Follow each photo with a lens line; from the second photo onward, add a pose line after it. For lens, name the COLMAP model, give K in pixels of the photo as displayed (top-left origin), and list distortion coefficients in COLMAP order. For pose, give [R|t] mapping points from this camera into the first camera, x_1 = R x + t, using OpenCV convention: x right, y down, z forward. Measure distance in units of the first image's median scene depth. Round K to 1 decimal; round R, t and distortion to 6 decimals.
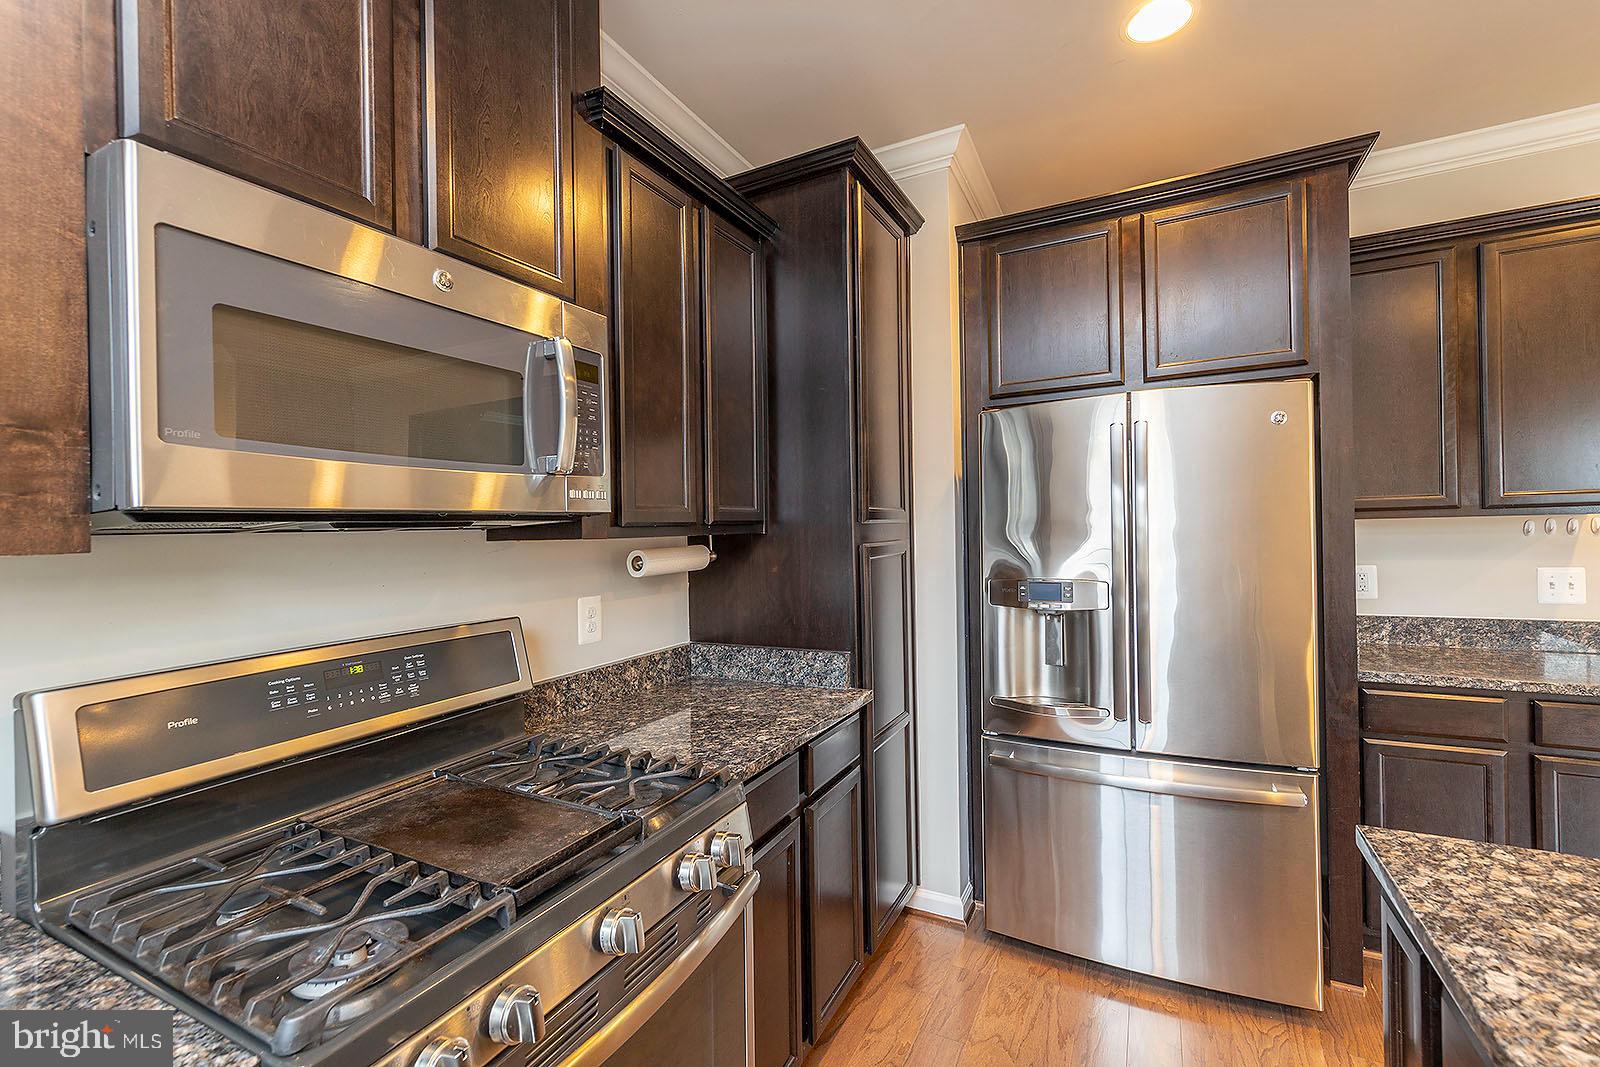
lens RADIAL K [[712.4, 0, 780.1], [0, 712.4, 529.8], [0, 0, 1]] dist [0.002685, -0.000335]
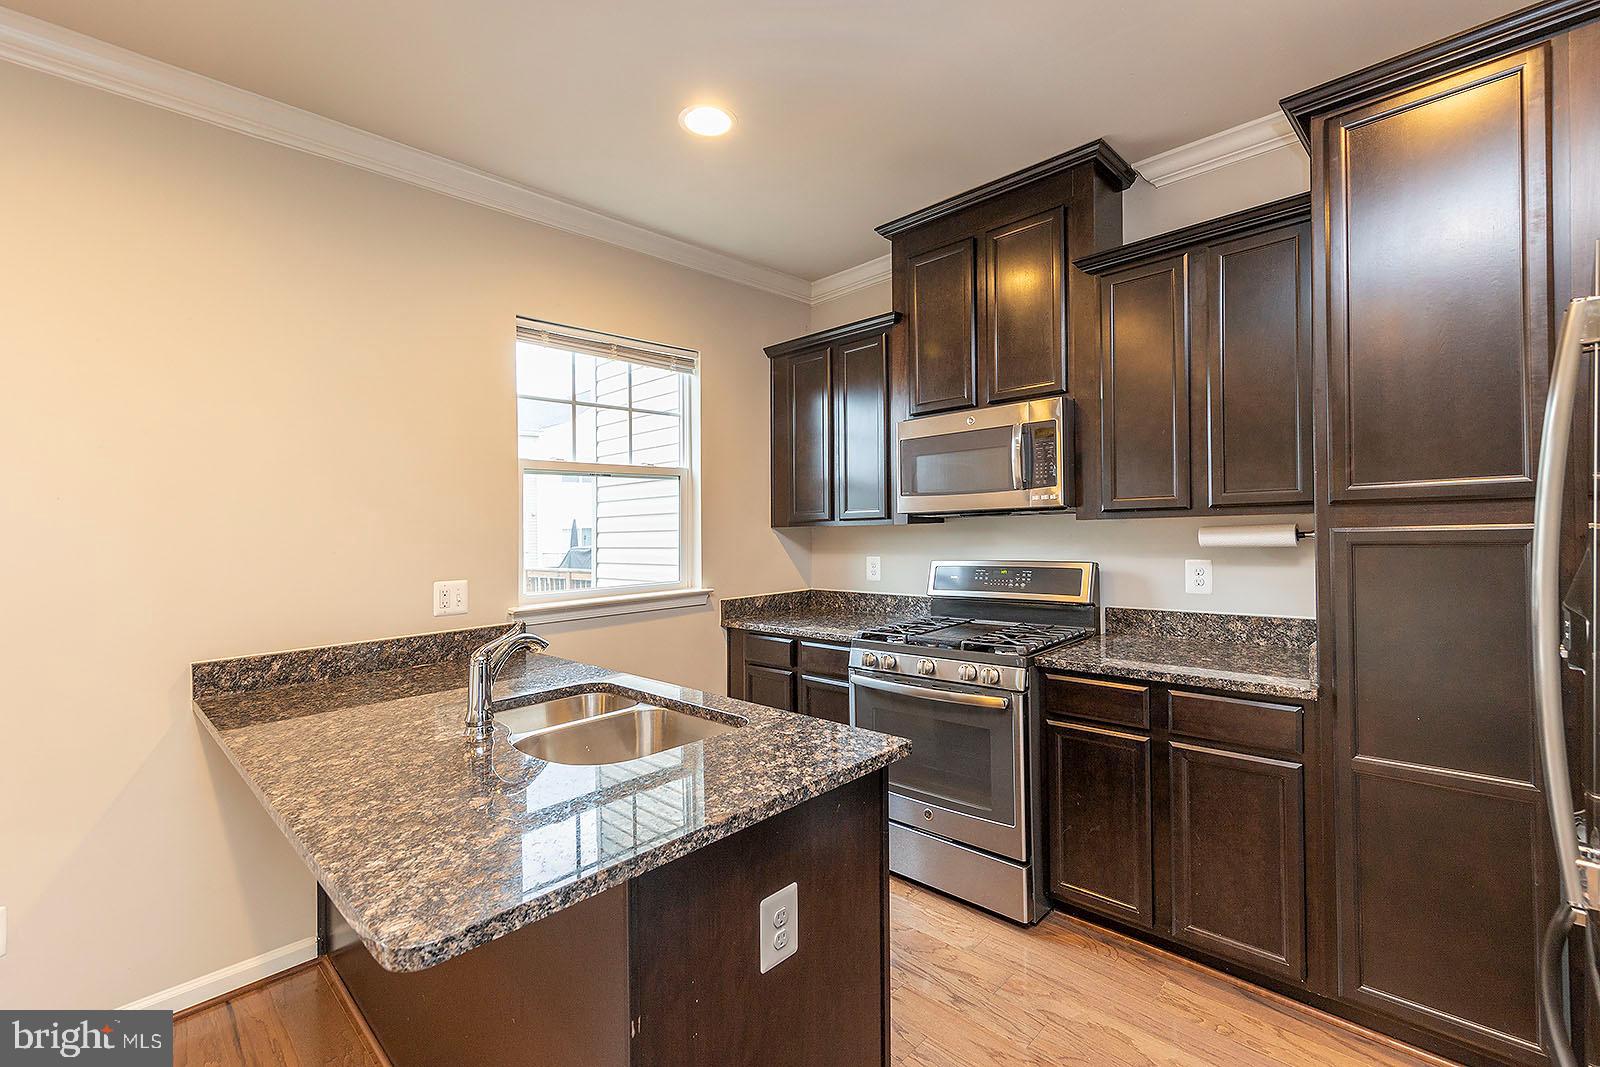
lens RADIAL K [[683.3, 0, 805.0], [0, 683.3, 533.0], [0, 0, 1]] dist [0.003996, 0.000481]
pose [[-0.293346, 0.044391, -0.954975, 1.109051], [0.034863, 0.998754, 0.035716, -0.027462], [0.955370, -0.022816, -0.294528, 0.623823]]
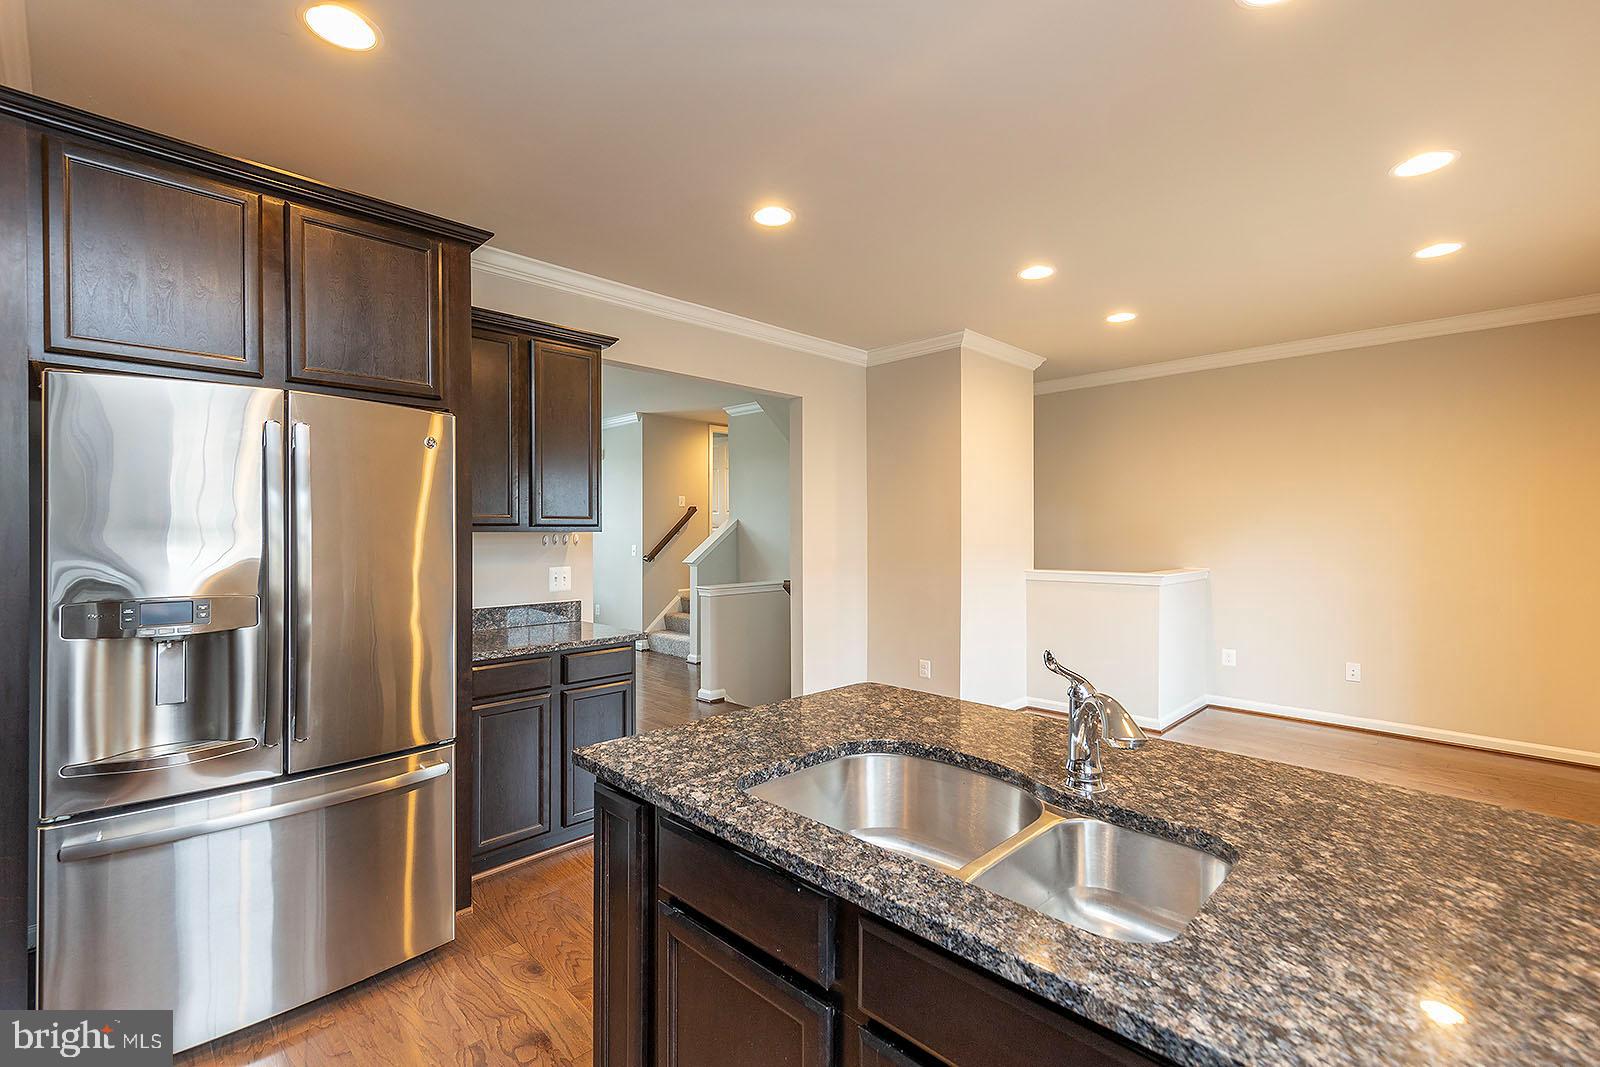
lens RADIAL K [[689.3, 0, 823.5], [0, 689.3, 531.3], [0, 0, 1]] dist [-0.000177, -0.000017]
pose [[0.267805, 0.023591, 0.963184, -0.192680], [-0.009217, 0.999717, -0.021923, 0.005069], [-0.963429, -0.003006, 0.267947, 0.084638]]
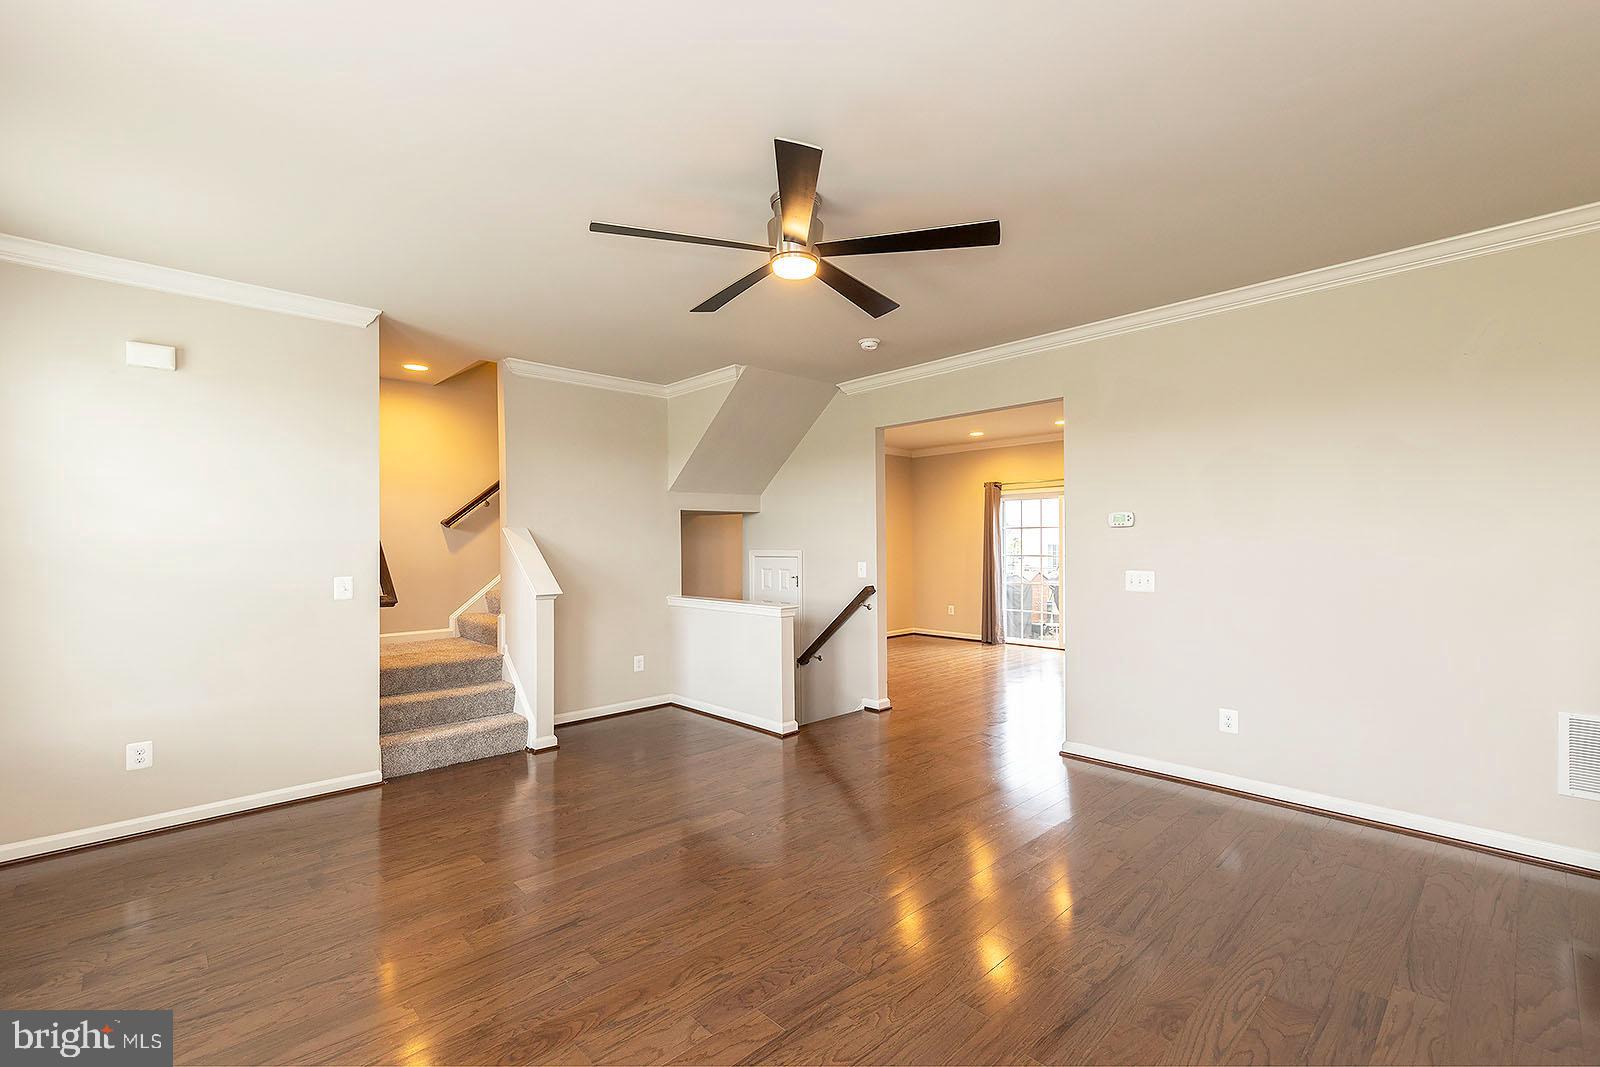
lens RADIAL K [[686.6, 0, 791.0], [0, 686.6, 529.7], [0, 0, 1]] dist [0.001363, -0.000044]
pose [[-0.943126, 0.039975, 0.330024, 1.451047], [0.032017, 0.999051, -0.029517, -0.026931], [-0.330891, -0.017272, -0.943511, 3.509905]]
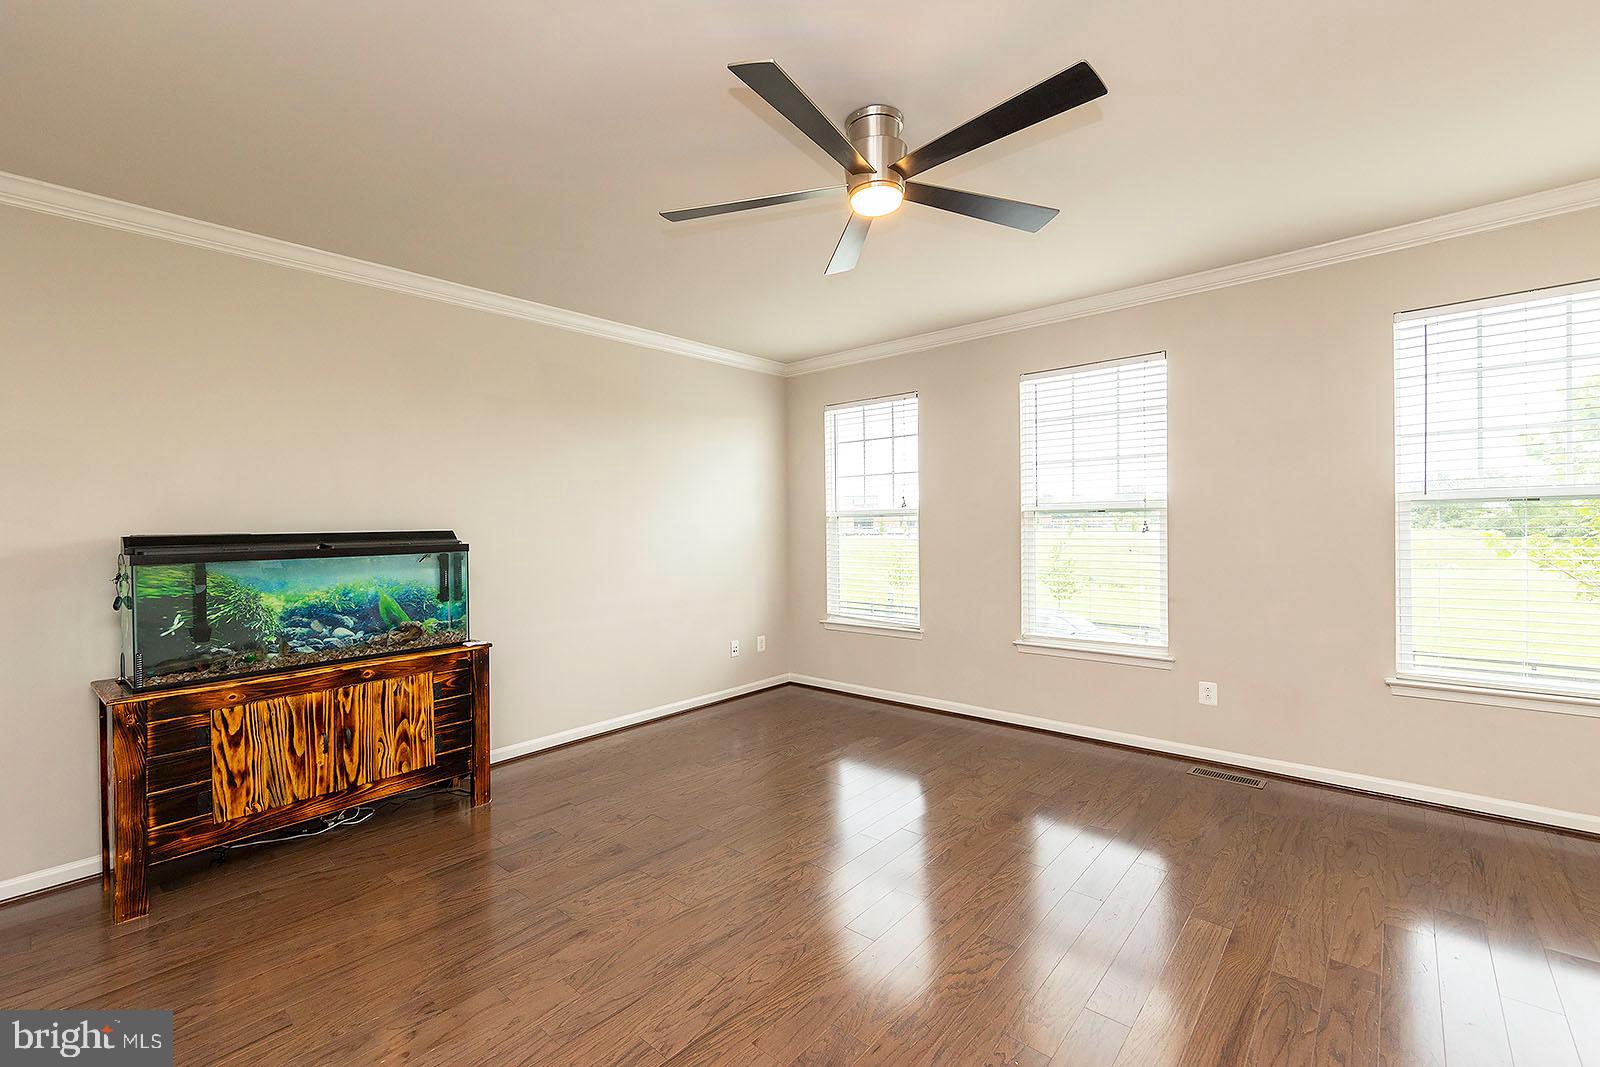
lens RADIAL K [[683.3, 0, 805.0], [0, 683.3, 533.0], [0, 0, 1]] dist [0.003996, 0.000481]
pose [[0.973276, 0.013661, -0.229233, 2.016148], [-0.009652, 0.999780, 0.018602, -0.043514], [0.229437, -0.015892, 0.973194, 1.166759]]
